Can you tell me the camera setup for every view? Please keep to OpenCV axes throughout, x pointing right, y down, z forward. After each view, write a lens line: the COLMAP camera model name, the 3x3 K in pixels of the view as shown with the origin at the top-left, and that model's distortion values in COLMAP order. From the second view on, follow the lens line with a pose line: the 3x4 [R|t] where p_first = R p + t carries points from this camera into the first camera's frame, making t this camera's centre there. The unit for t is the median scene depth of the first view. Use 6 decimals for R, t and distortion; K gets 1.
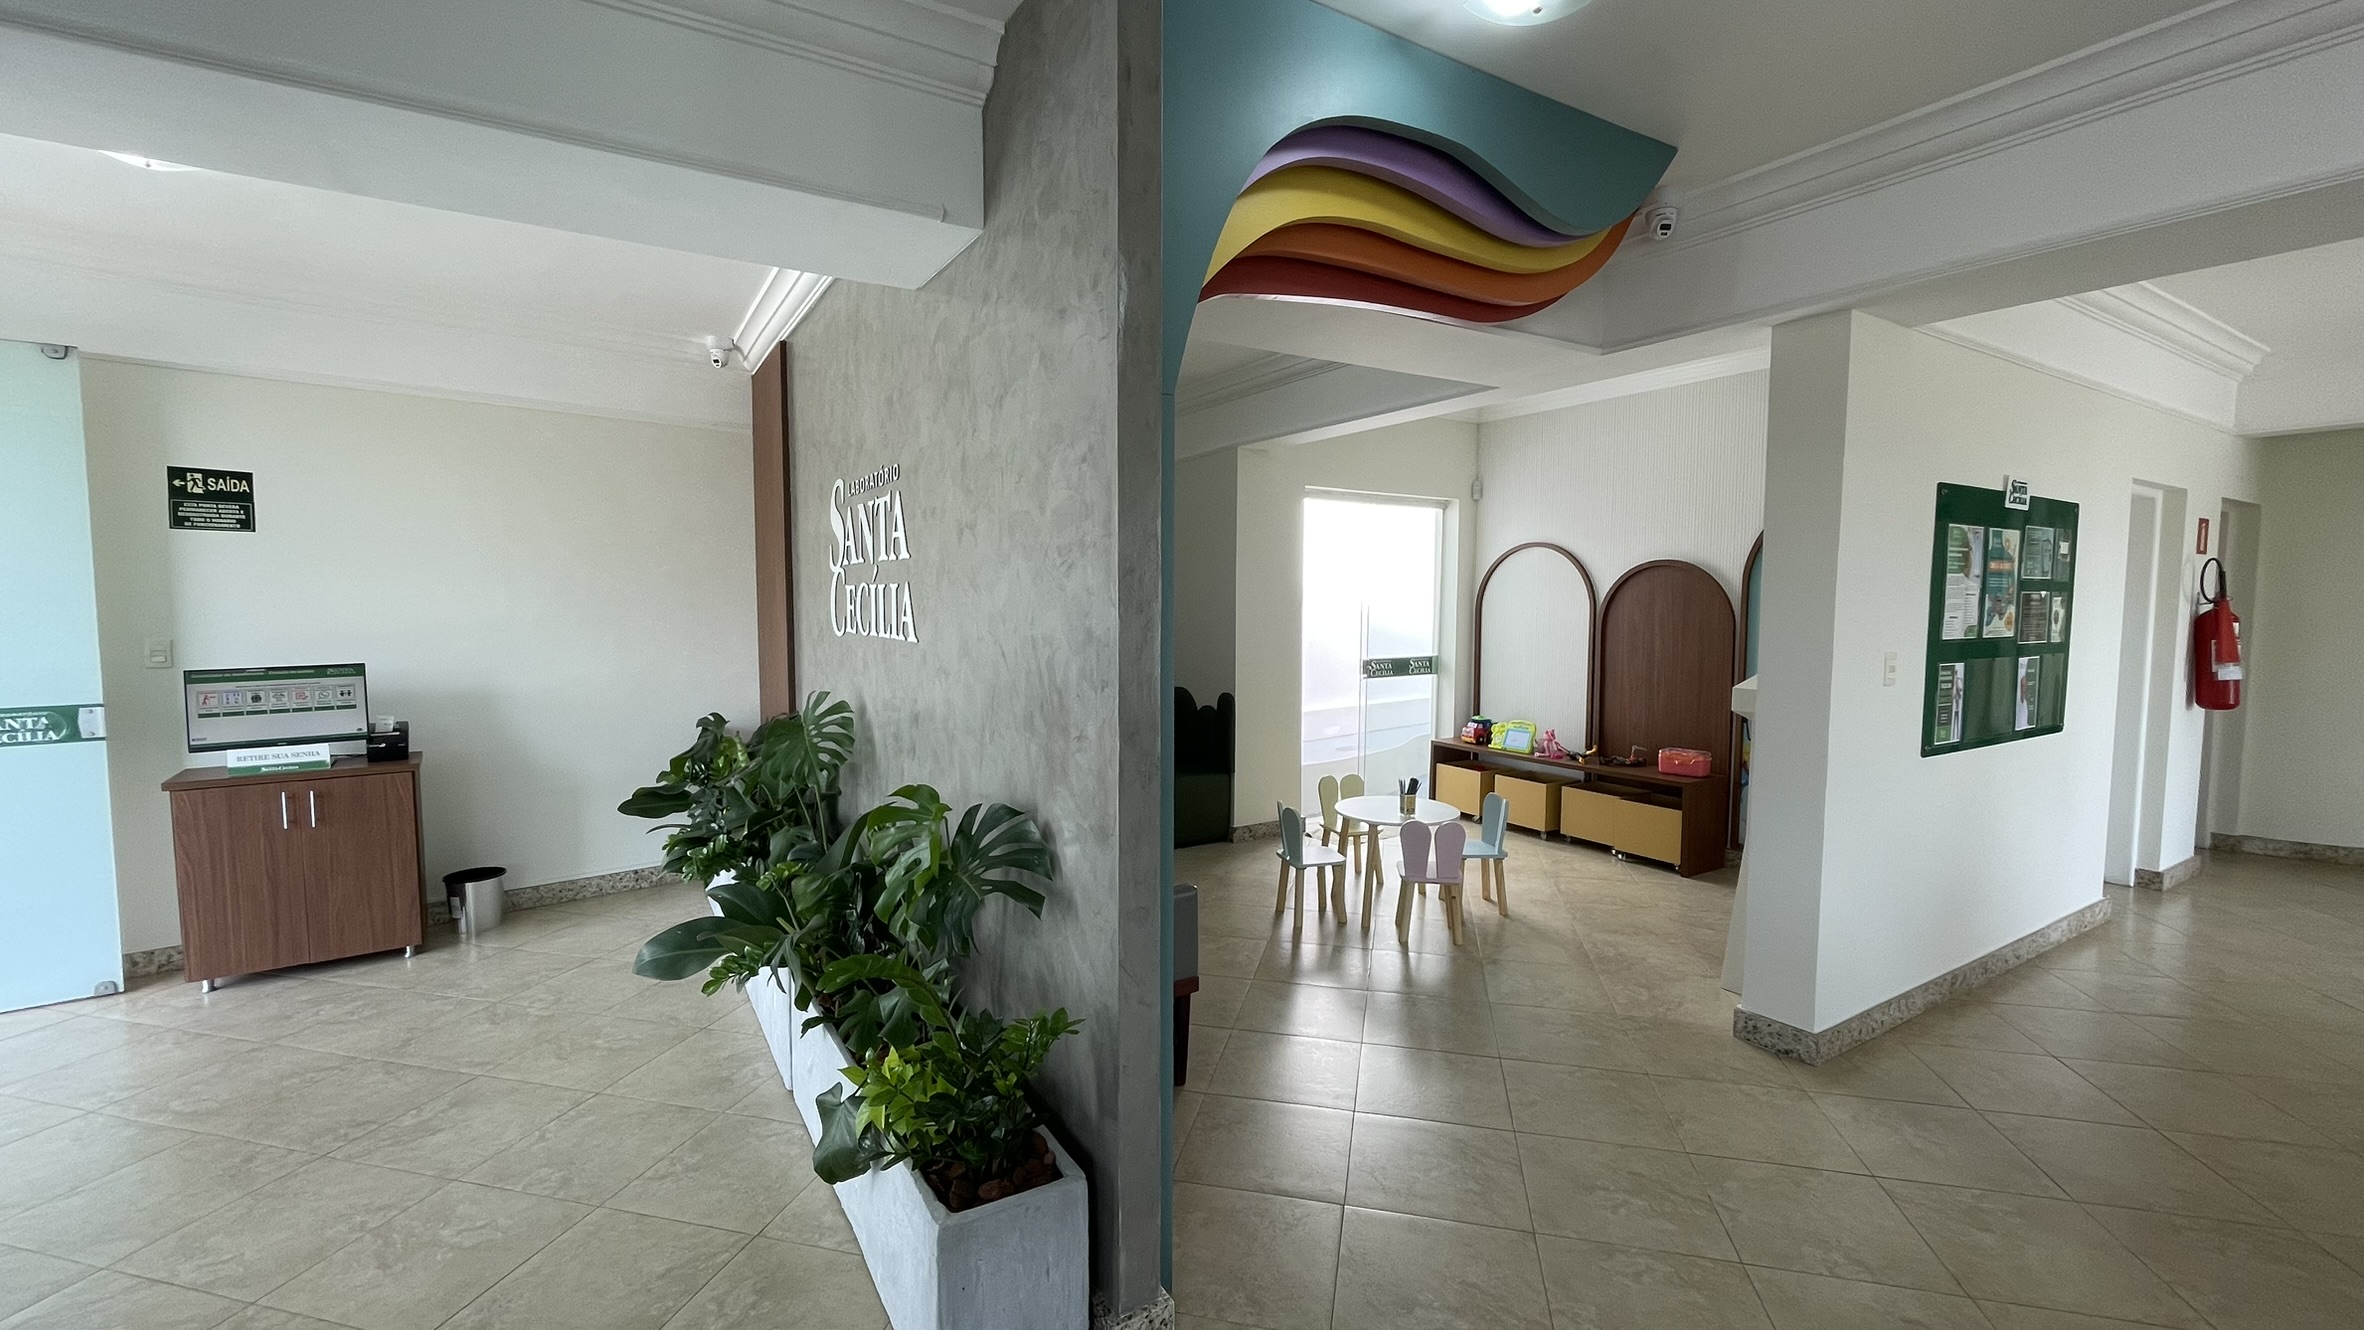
lens RADIAL K [[961.6, 0, 1184.4], [0, 961.6, 661.5], [0, 0, 1]] dist [0.000428, 0.000014]
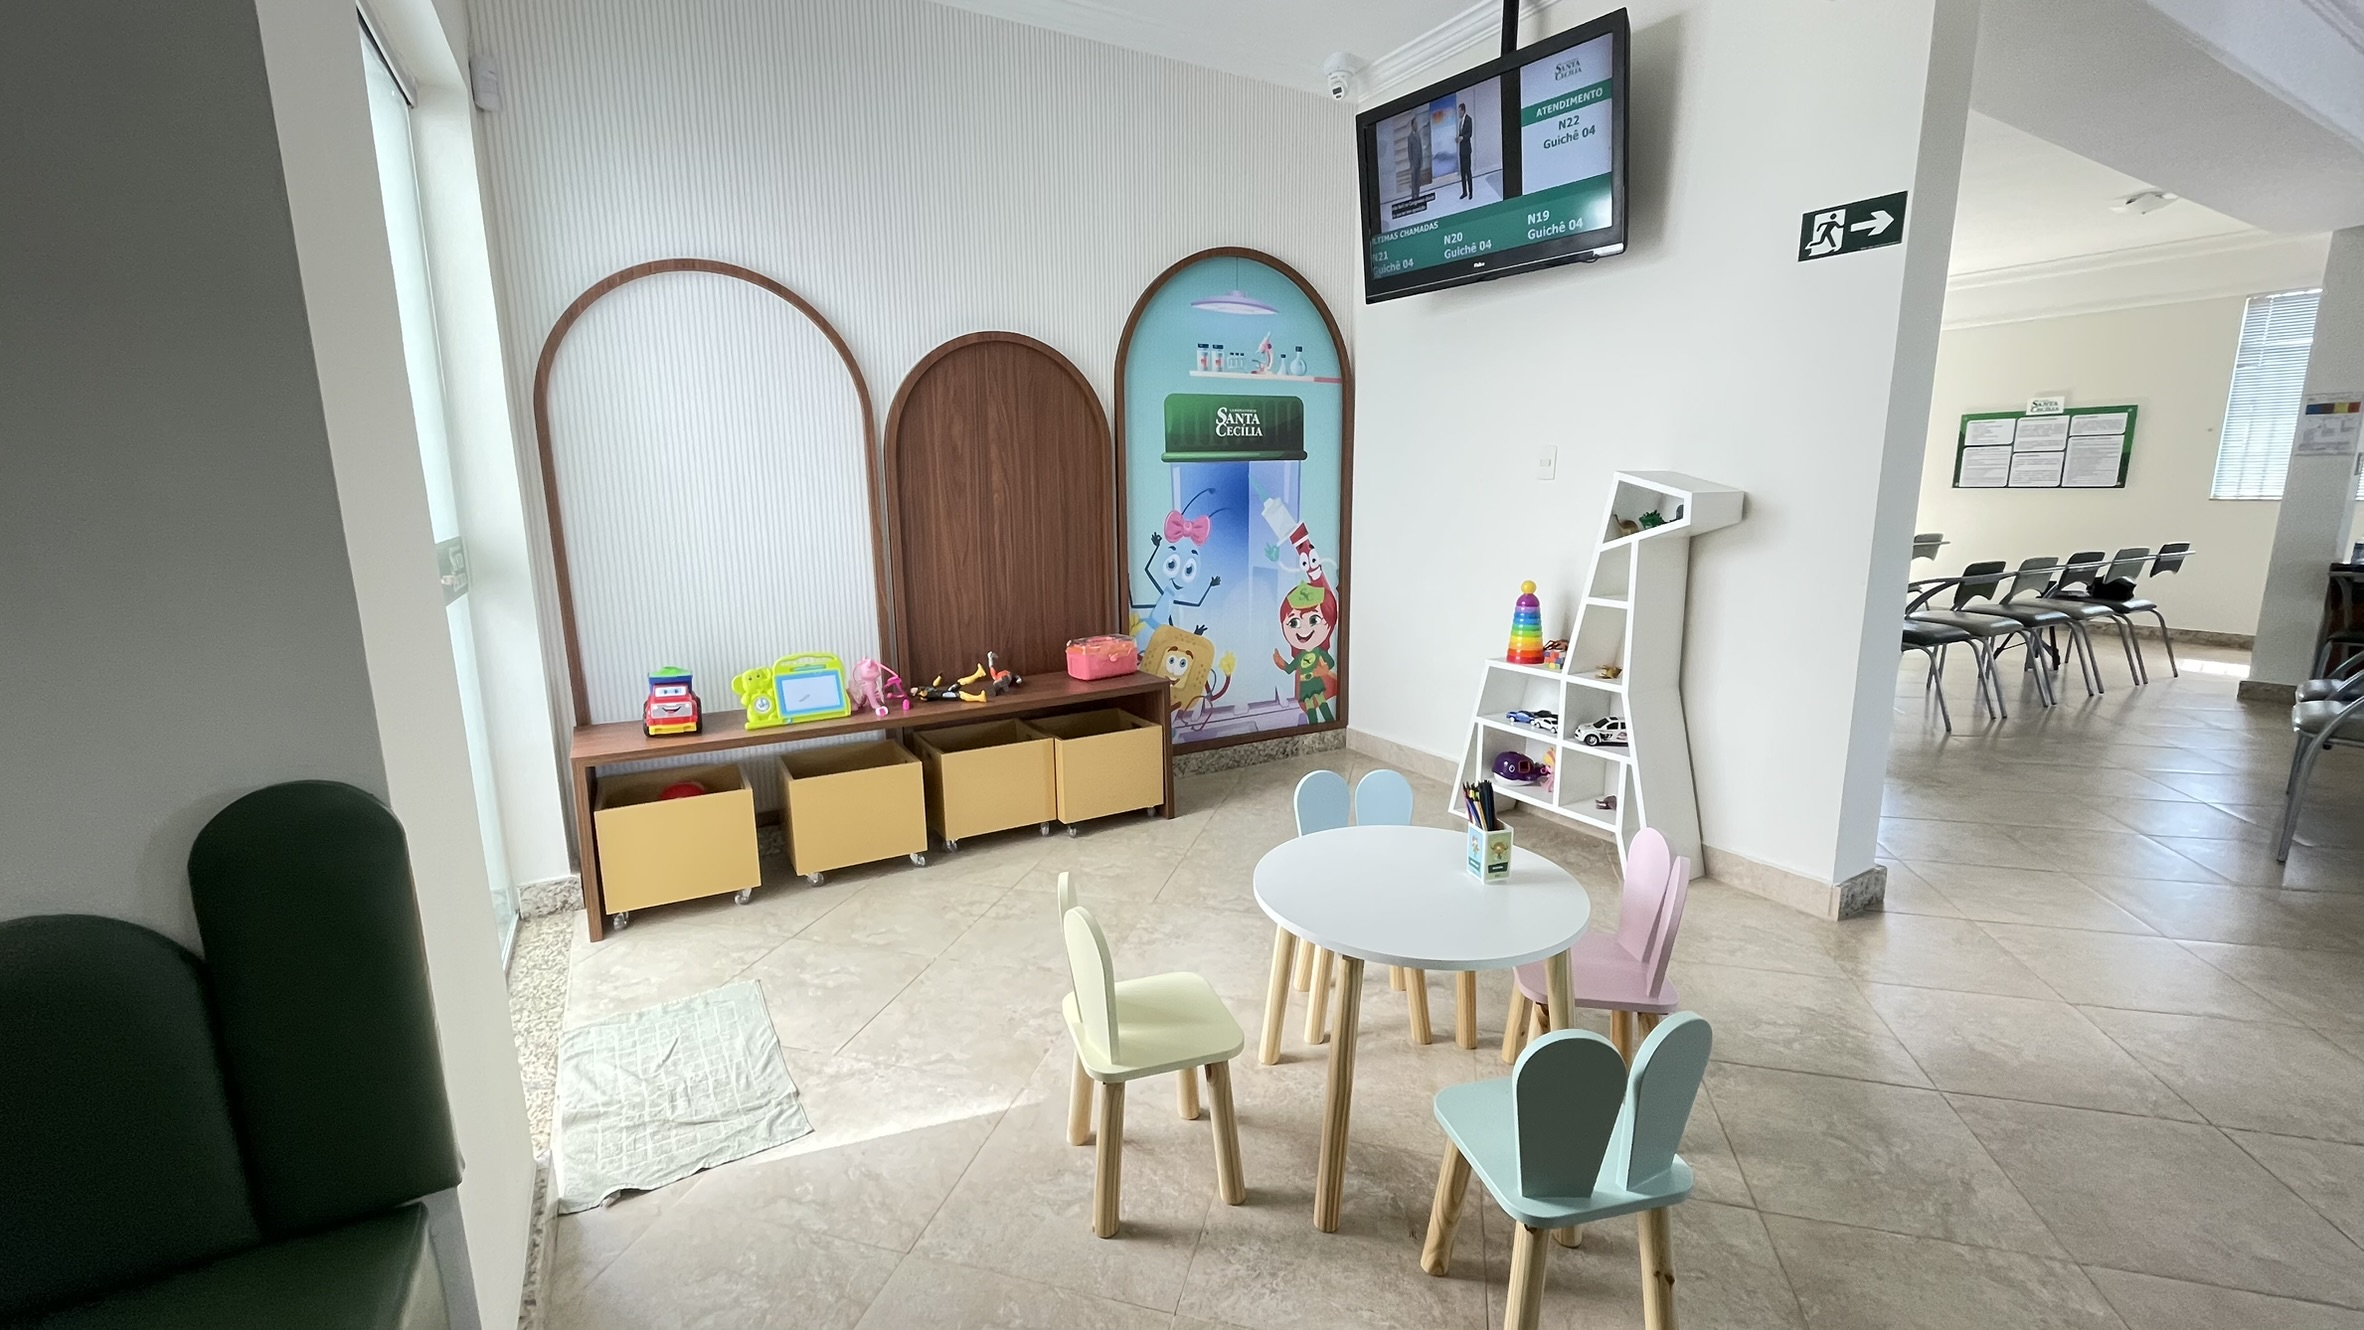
lens RADIAL K [[961.6, 0, 1186.0], [0, 961.6, 657.2], [0, 0, 1]] dist [0.000428, 0.000014]
pose [[0.021248, -0.193356, 0.980898, -0.114164], [0.080052, 0.978299, 0.191110, -0.014481], [-0.996564, 0.074463, 0.036265, 0.847248]]
